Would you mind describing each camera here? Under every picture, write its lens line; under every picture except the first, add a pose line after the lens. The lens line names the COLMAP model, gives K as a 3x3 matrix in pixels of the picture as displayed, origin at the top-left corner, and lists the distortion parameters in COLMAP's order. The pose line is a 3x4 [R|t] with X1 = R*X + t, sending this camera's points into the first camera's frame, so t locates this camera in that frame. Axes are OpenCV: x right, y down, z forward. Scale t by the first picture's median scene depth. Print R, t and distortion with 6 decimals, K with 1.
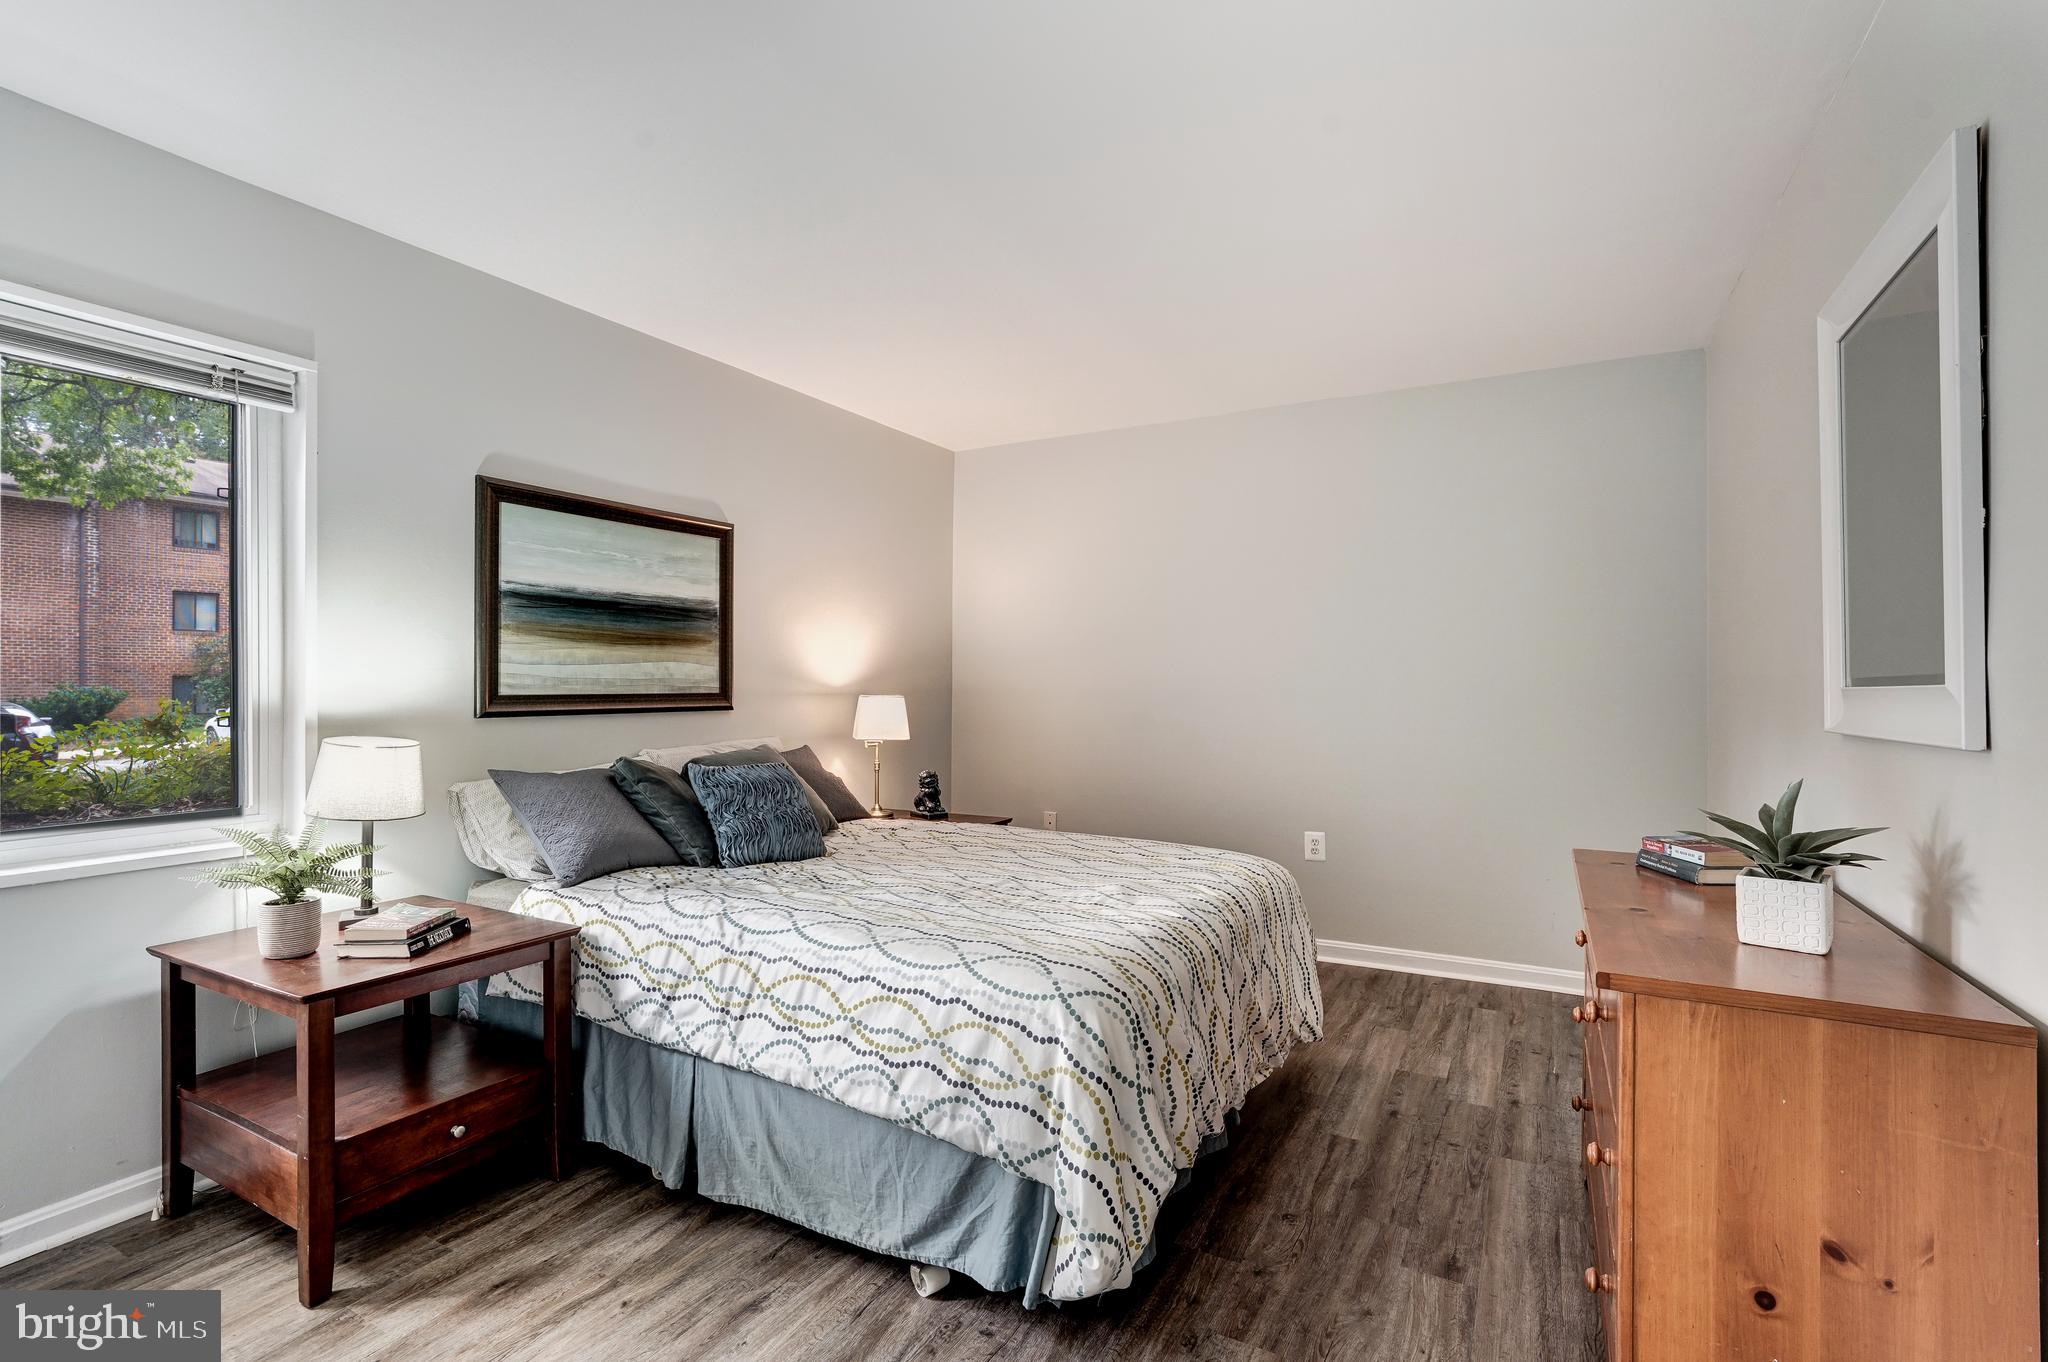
lens RADIAL K [[942.4, 0, 1003.8], [0, 942.4, 679.6], [0, 0, 1]] dist [-0.041869, 0.019140]
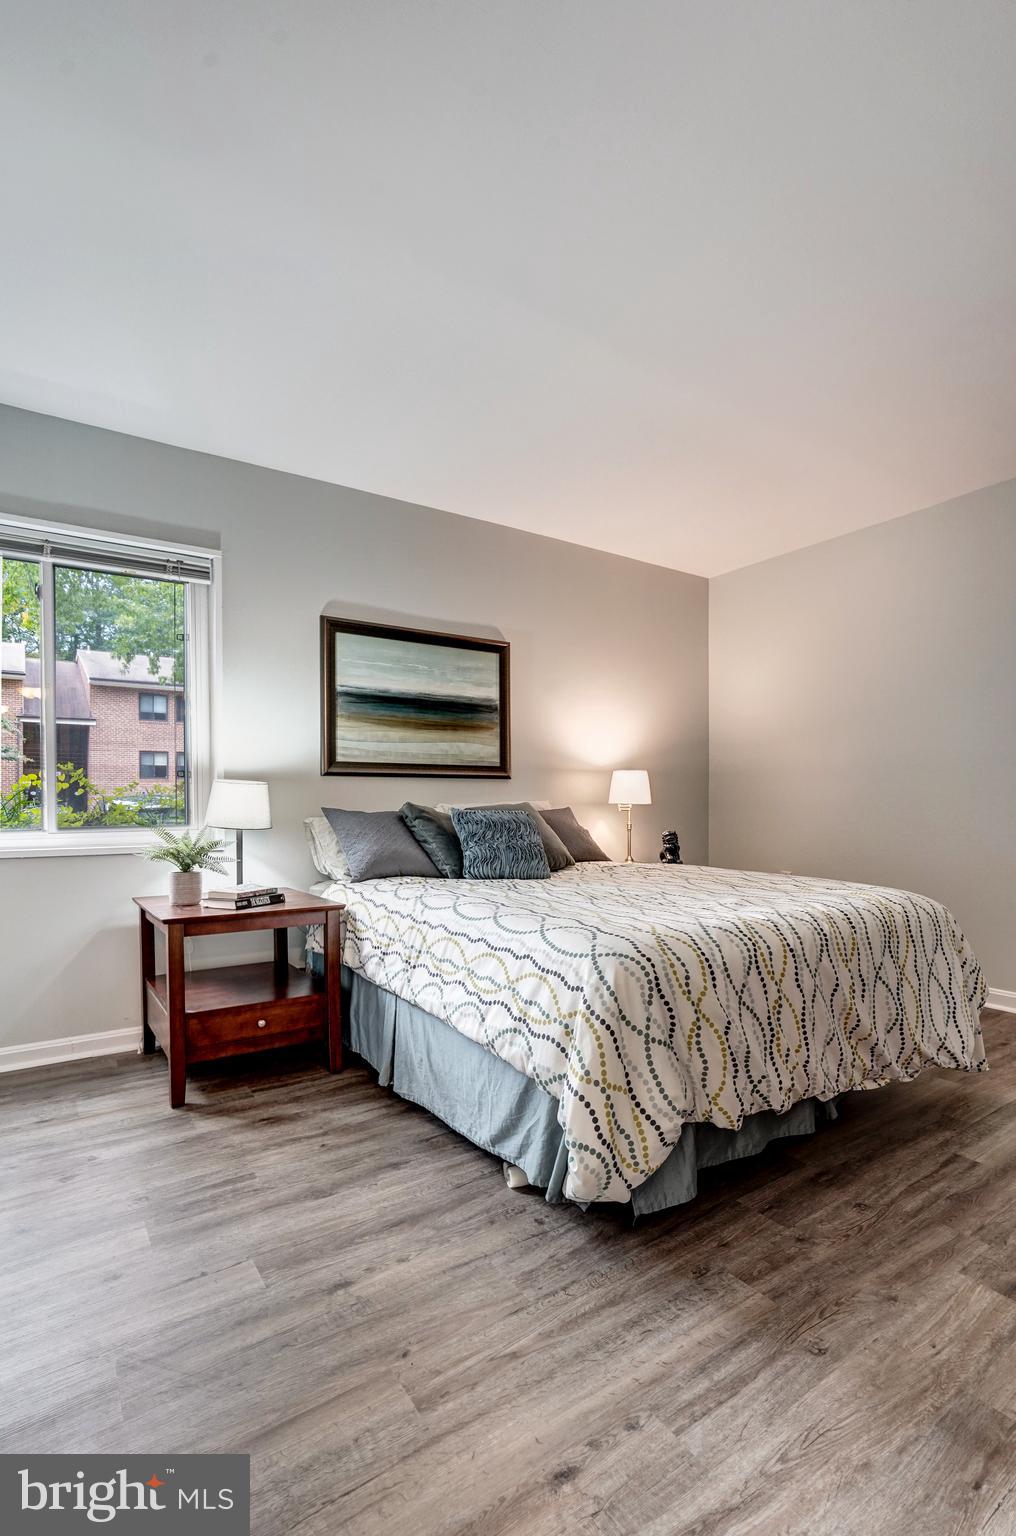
lens RADIAL K [[721.0, 0, 506.1], [0, 721.0, 815.5], [0, 0, 1]] dist [-0.048937, 0.022200]
pose [[0.897298, 0.001581, -0.441423, 0.272052], [0.008009, 0.999771, 0.019862, 0.105277], [0.441353, -0.021358, 0.897079, 0.101151]]
